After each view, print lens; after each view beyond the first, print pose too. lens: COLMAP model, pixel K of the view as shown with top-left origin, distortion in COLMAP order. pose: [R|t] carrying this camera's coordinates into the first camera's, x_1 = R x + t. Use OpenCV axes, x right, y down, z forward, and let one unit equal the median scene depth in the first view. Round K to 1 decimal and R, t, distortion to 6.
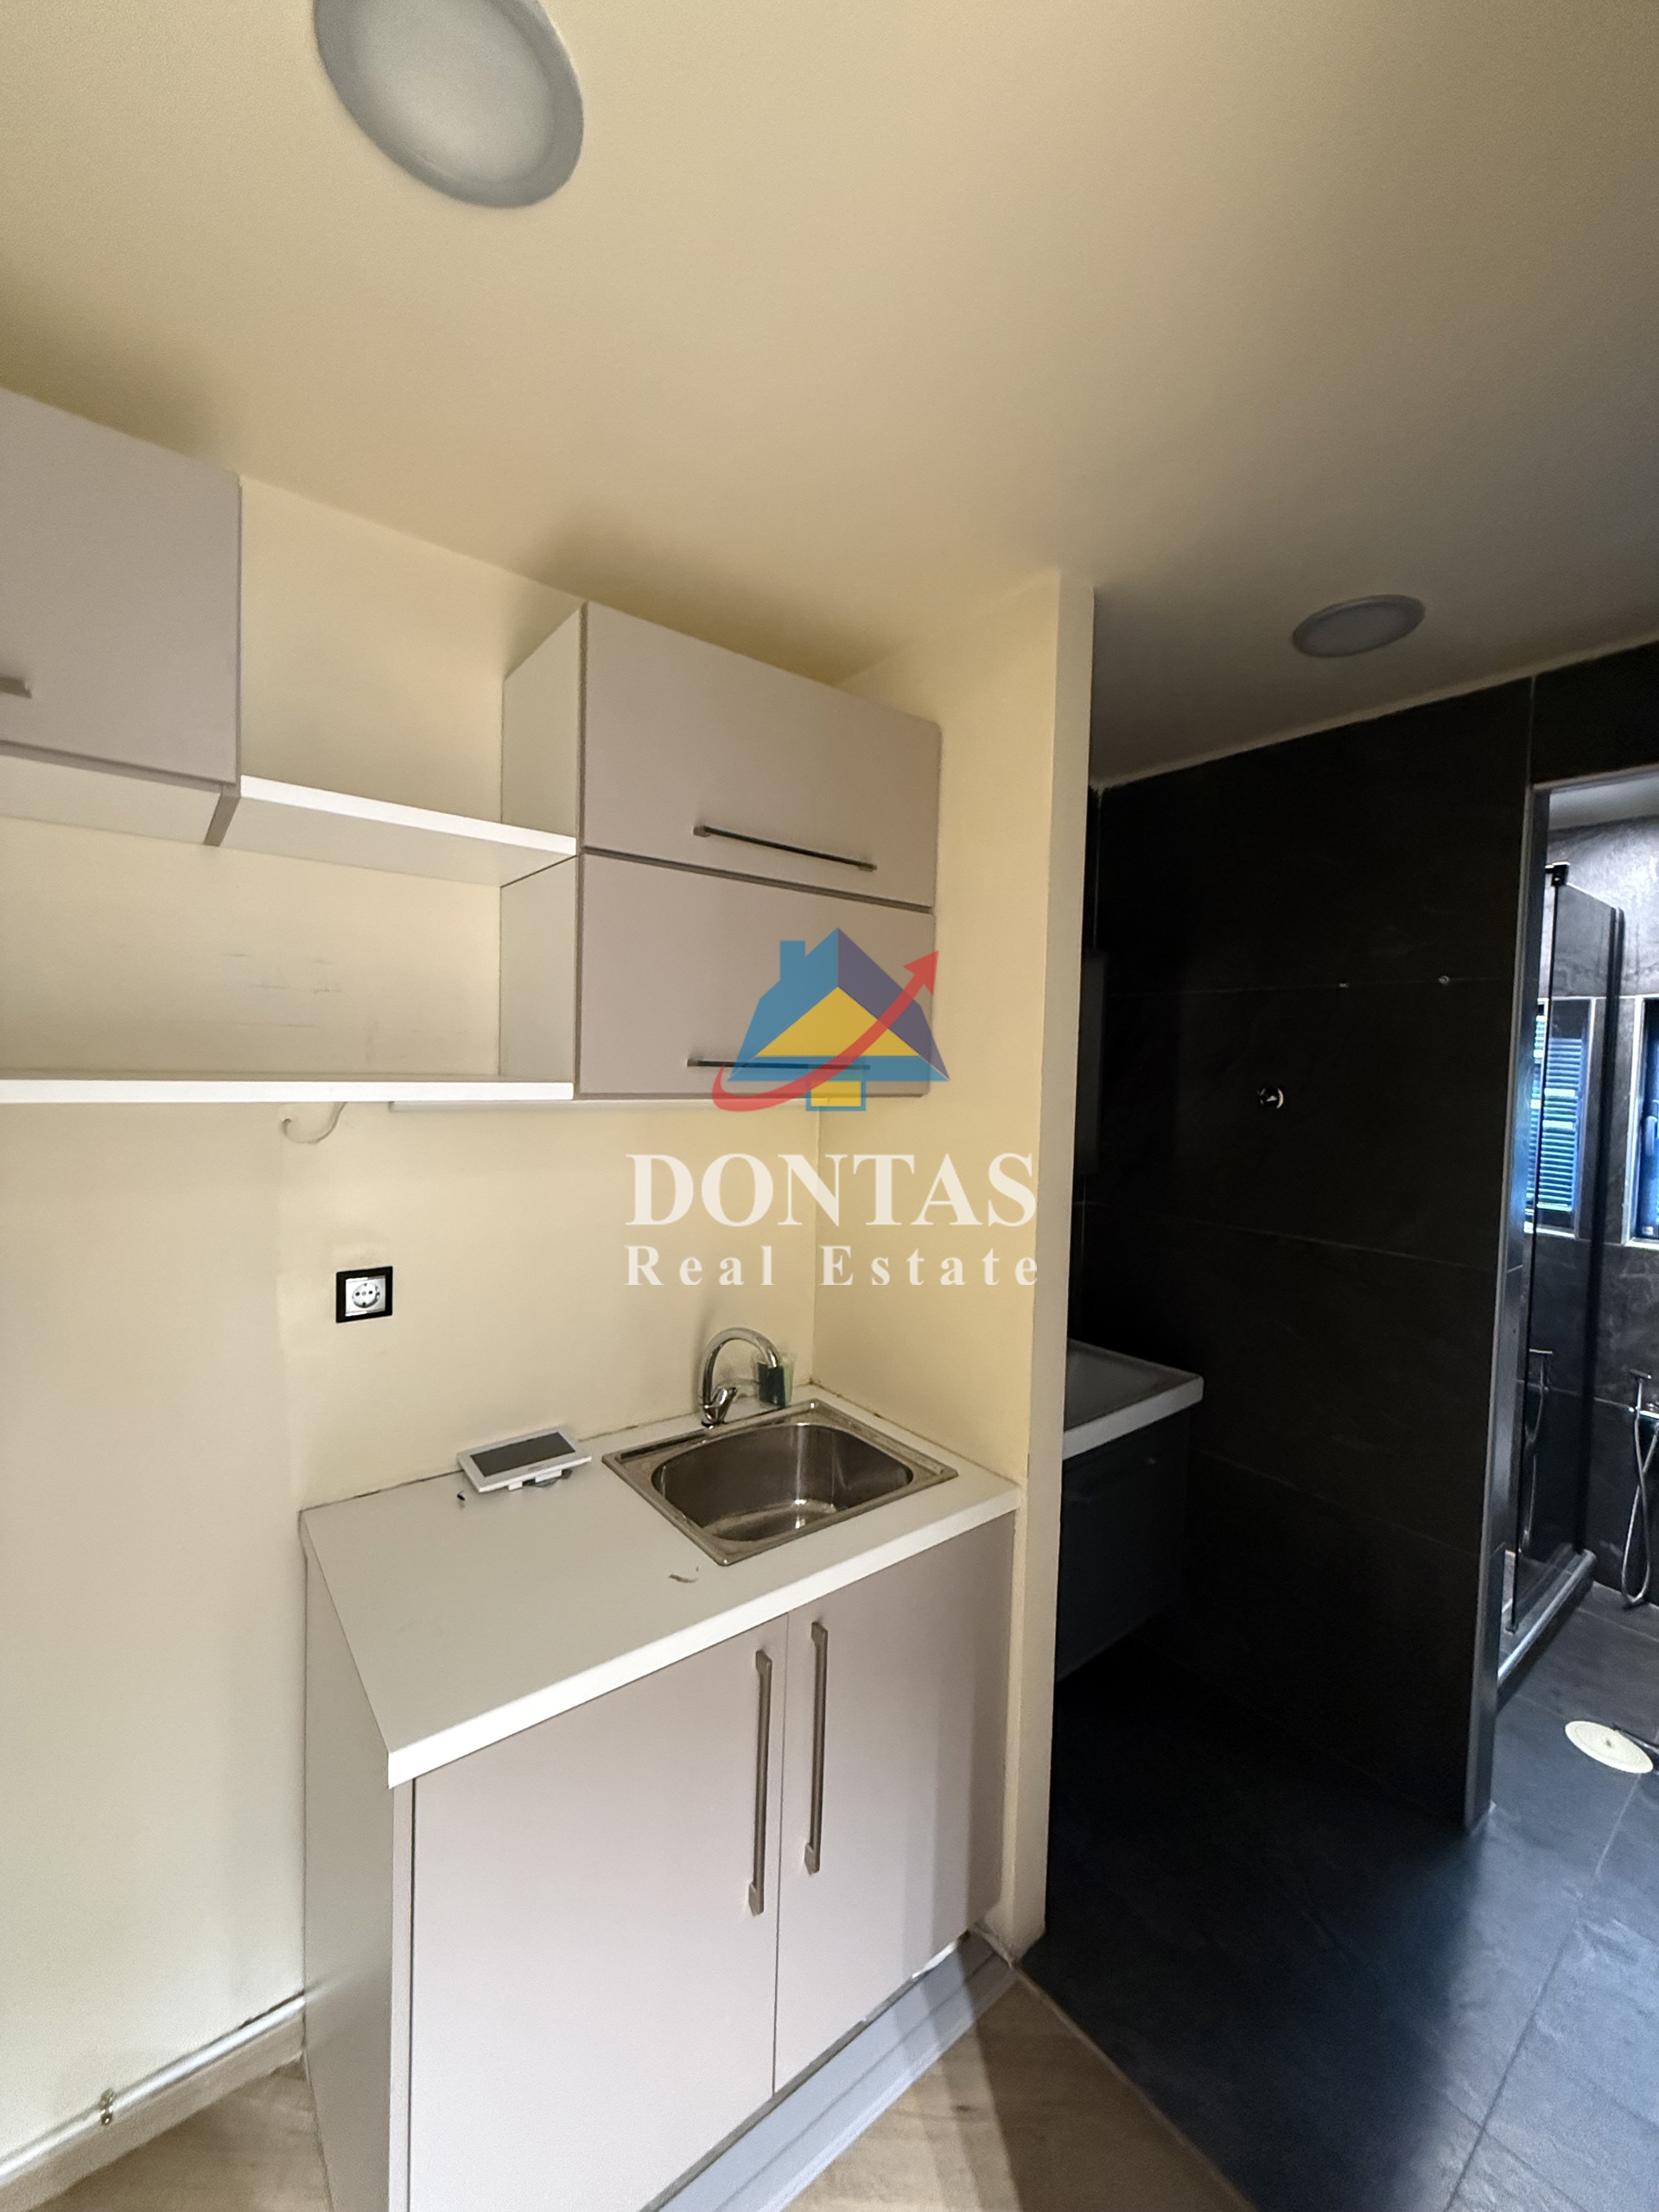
lens RADIAL K [[885.7, 0, 844.5], [0, 885.7, 1105.2], [0, 0, 1]] dist [-0.000951, -0.000015]
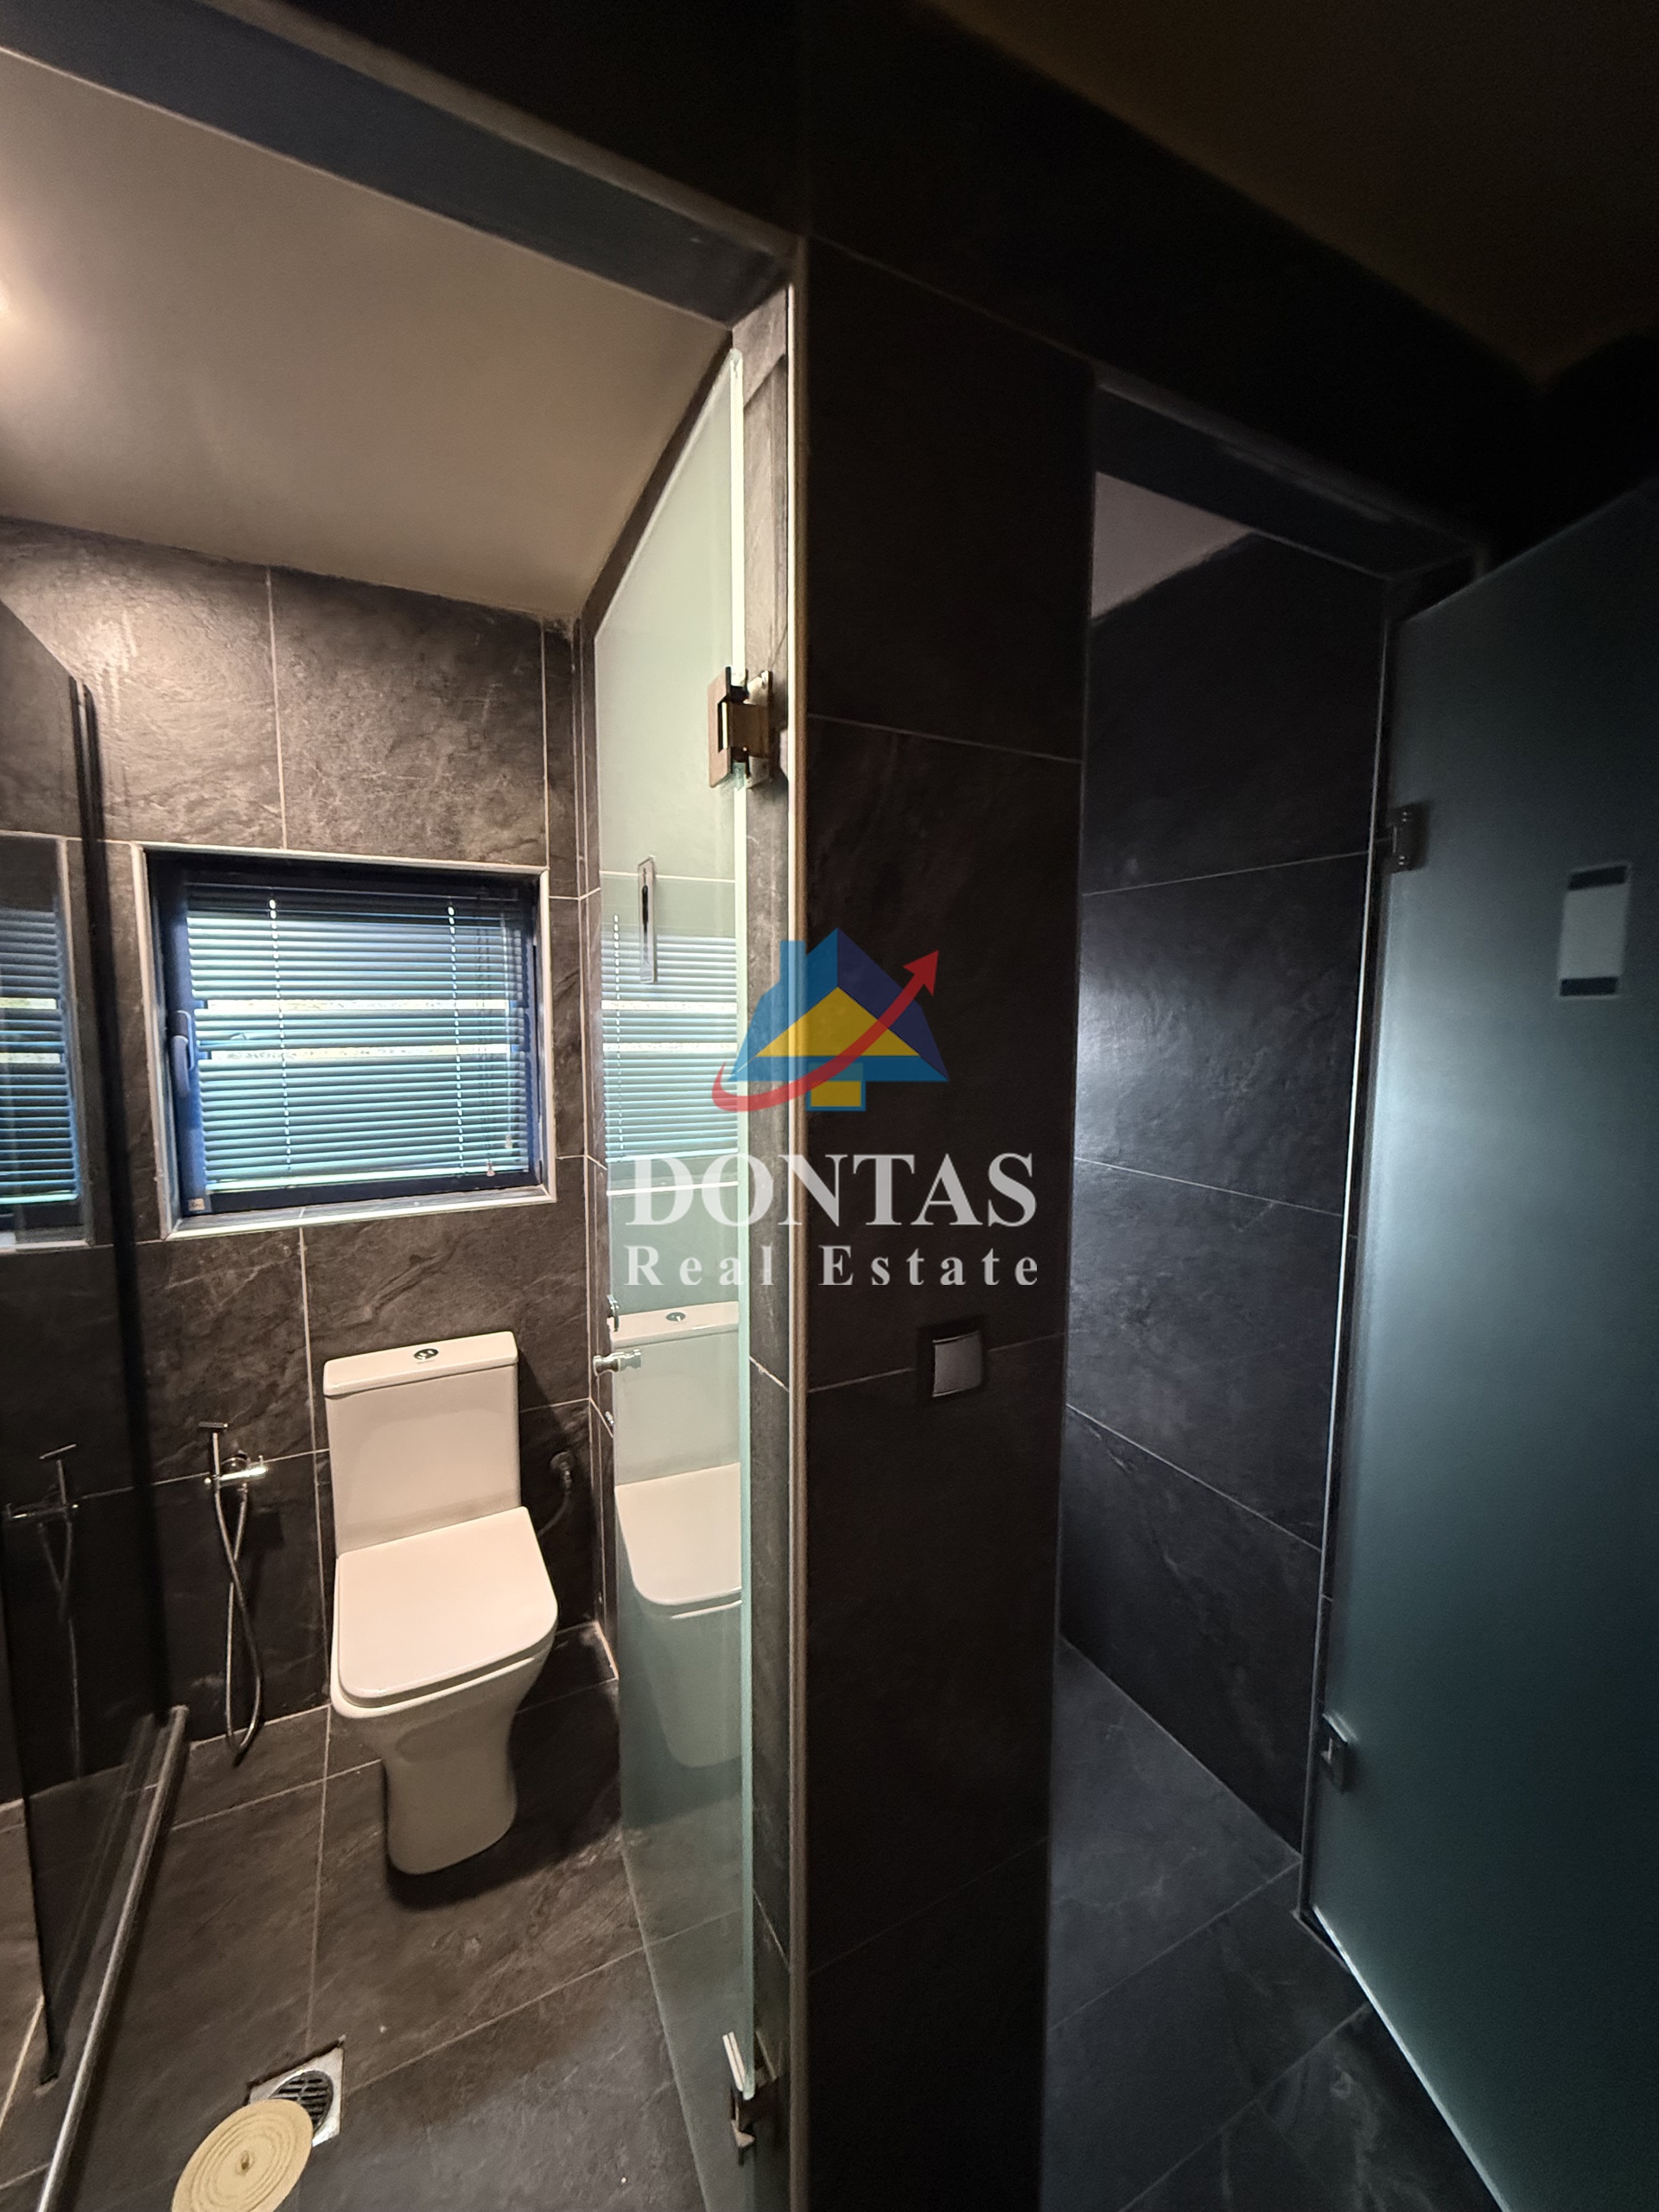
lens RADIAL K [[885.7, 0, 841.5], [0, 885.7, 1096.9], [0, 0, 1]] dist [-0.000951, -0.000015]
pose [[0.194719, -0.126849, 0.972622, 0.363521], [0.037422, 0.991841, 0.121864, -0.003949], [-0.980145, 0.012669, 0.197877, 0.389713]]
